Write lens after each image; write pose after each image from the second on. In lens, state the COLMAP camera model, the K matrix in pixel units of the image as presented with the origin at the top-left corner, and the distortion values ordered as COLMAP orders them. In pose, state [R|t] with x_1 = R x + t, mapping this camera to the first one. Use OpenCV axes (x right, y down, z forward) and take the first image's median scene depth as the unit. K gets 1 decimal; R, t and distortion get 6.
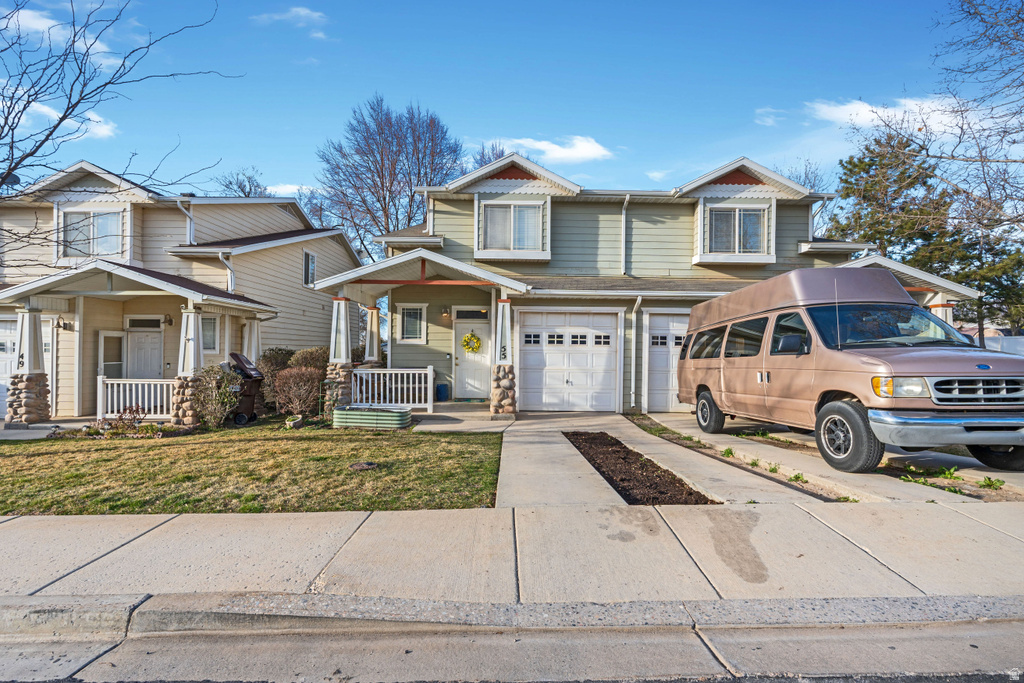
lens RADIAL K [[450.2, 0, 515.8], [0, 450.2, 349.8], [0, 0, 1]] dist [-0.003567, -0.000435]
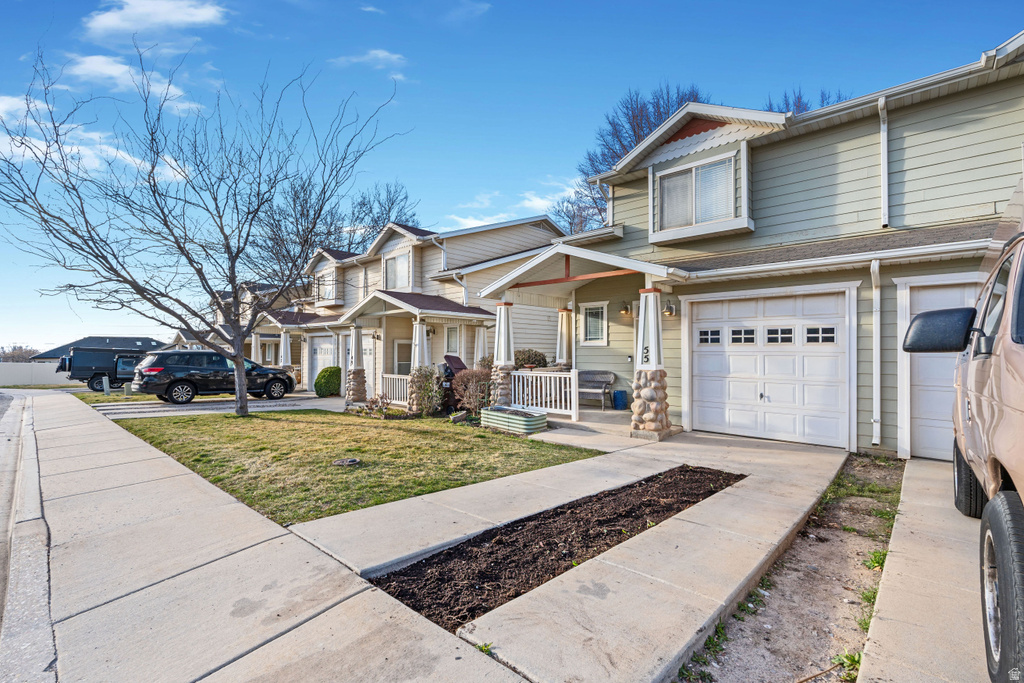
lens RADIAL K [[450.2, 0, 517.8], [0, 450.2, 343.4], [0, 0, 1]] dist [-0.003567, -0.000435]
pose [[0.728626, -0.018821, -0.684653, 0.319149], [0.007117, 0.999776, -0.019909, 0.000442], [0.684874, 0.009634, 0.728597, 0.227588]]
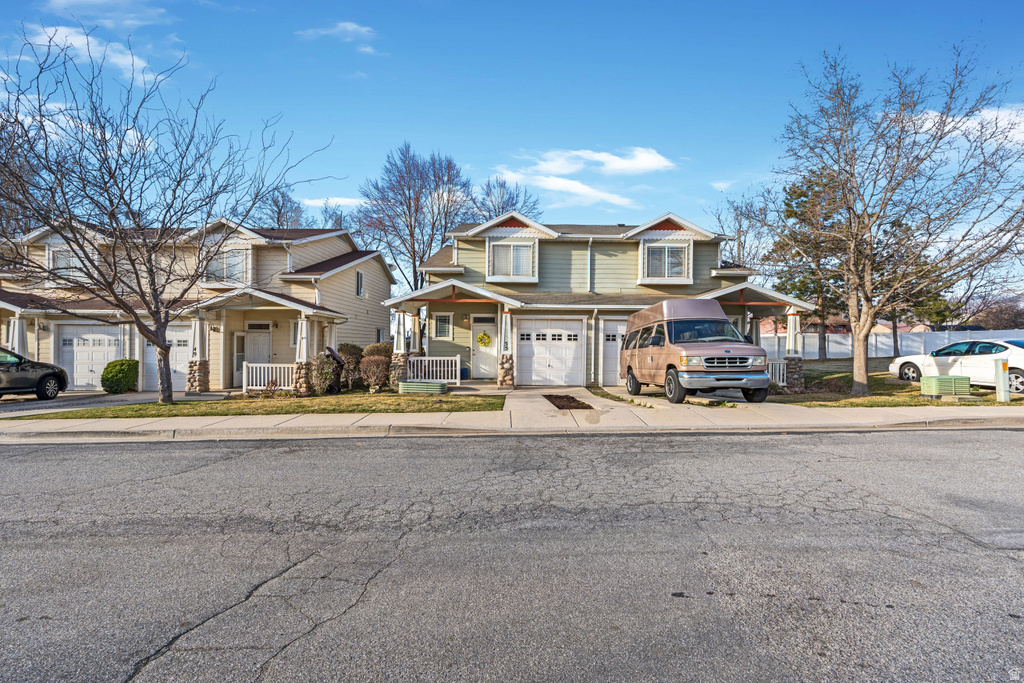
lens RADIAL K [[450.2, 0, 521.3], [0, 450.2, 342.3], [0, 0, 1]] dist [-0.003567, -0.000435]
pose [[0.999974, -0.002344, 0.006768, 0.013285], [0.002375, 0.999987, -0.004608, 0.000504], [-0.006757, 0.004624, 0.999966, -0.484803]]
